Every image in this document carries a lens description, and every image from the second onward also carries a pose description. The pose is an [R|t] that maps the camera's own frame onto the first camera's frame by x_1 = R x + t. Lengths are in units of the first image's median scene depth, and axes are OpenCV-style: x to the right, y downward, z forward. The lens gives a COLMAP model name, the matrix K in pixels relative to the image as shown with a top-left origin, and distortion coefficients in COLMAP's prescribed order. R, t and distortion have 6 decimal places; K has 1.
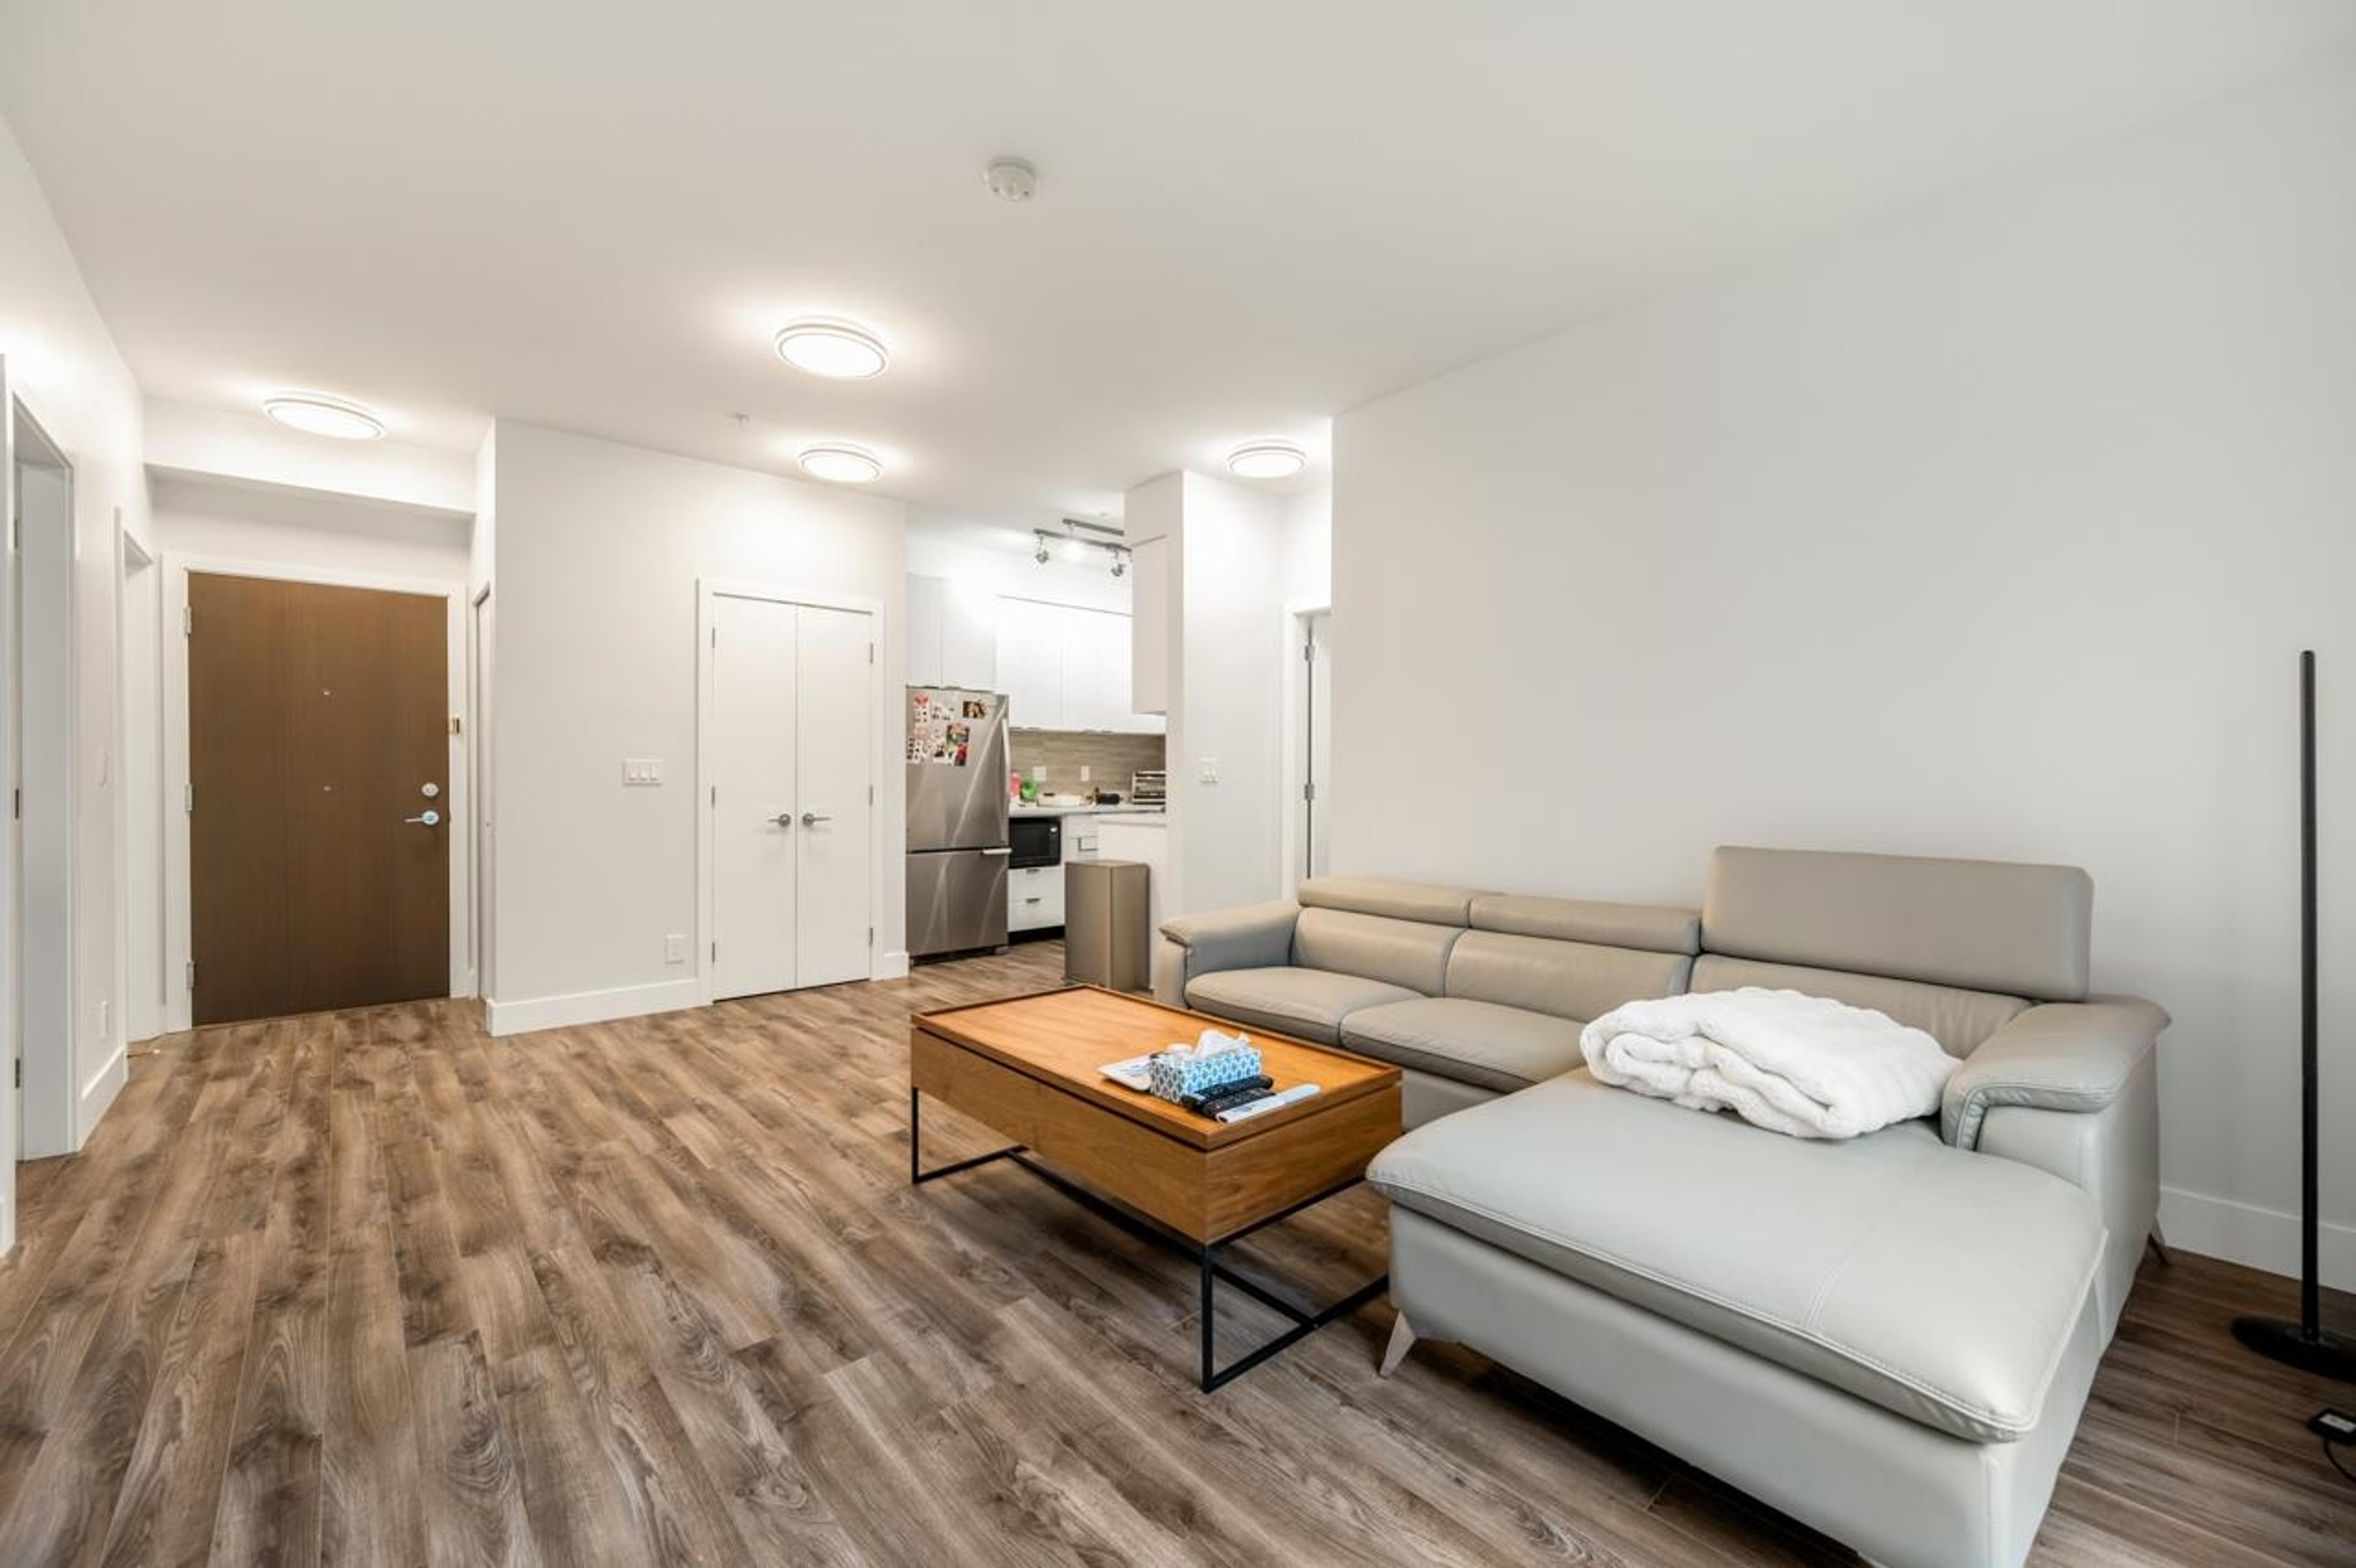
lens RADIAL K [[937.8, 0, 1173.3], [0, 937.8, 797.4], [0, 0, 1]] dist [0.005035, -0.001093]
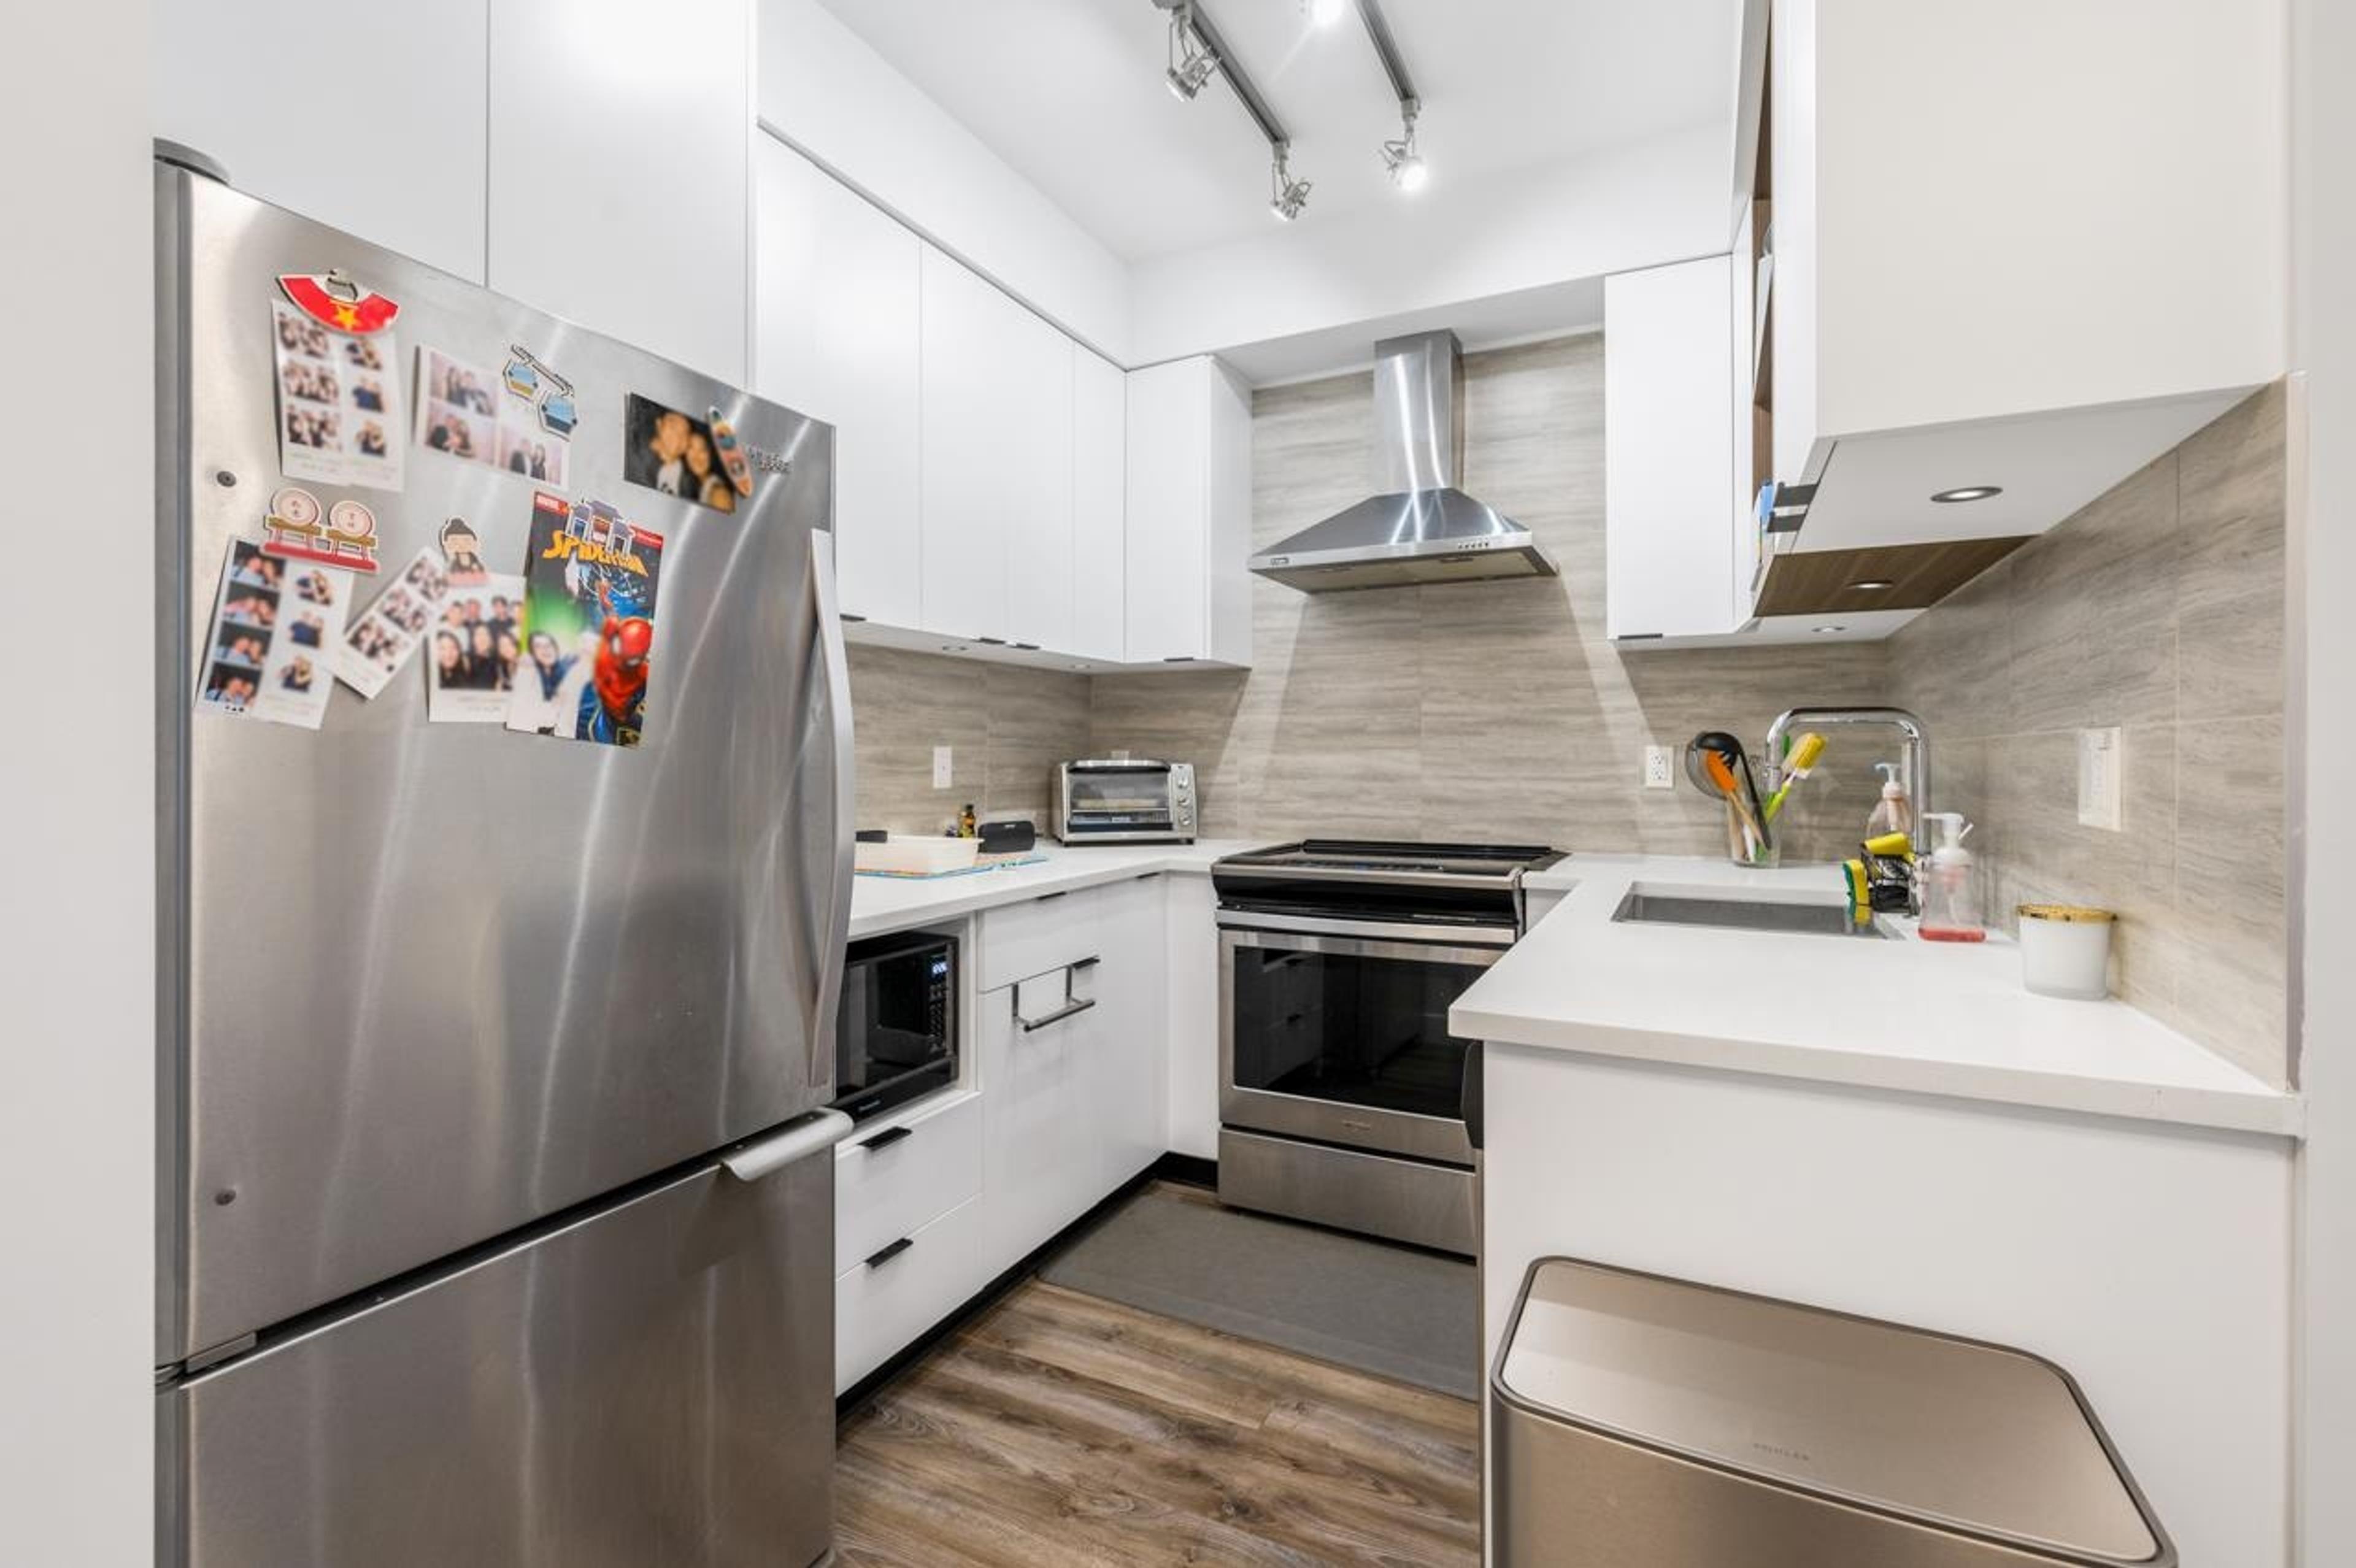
lens RADIAL K [[1007.9, 0, 1168.2], [0, 1007.9, 761.6], [0, 0, 1]] dist [-0.002140, 0.002210]
pose [[0.933485, -0.004098, 0.358592, -0.357194], [0.011249, 0.999777, -0.017858, -0.045666], [-0.358439, 0.020704, 0.933324, 1.417758]]
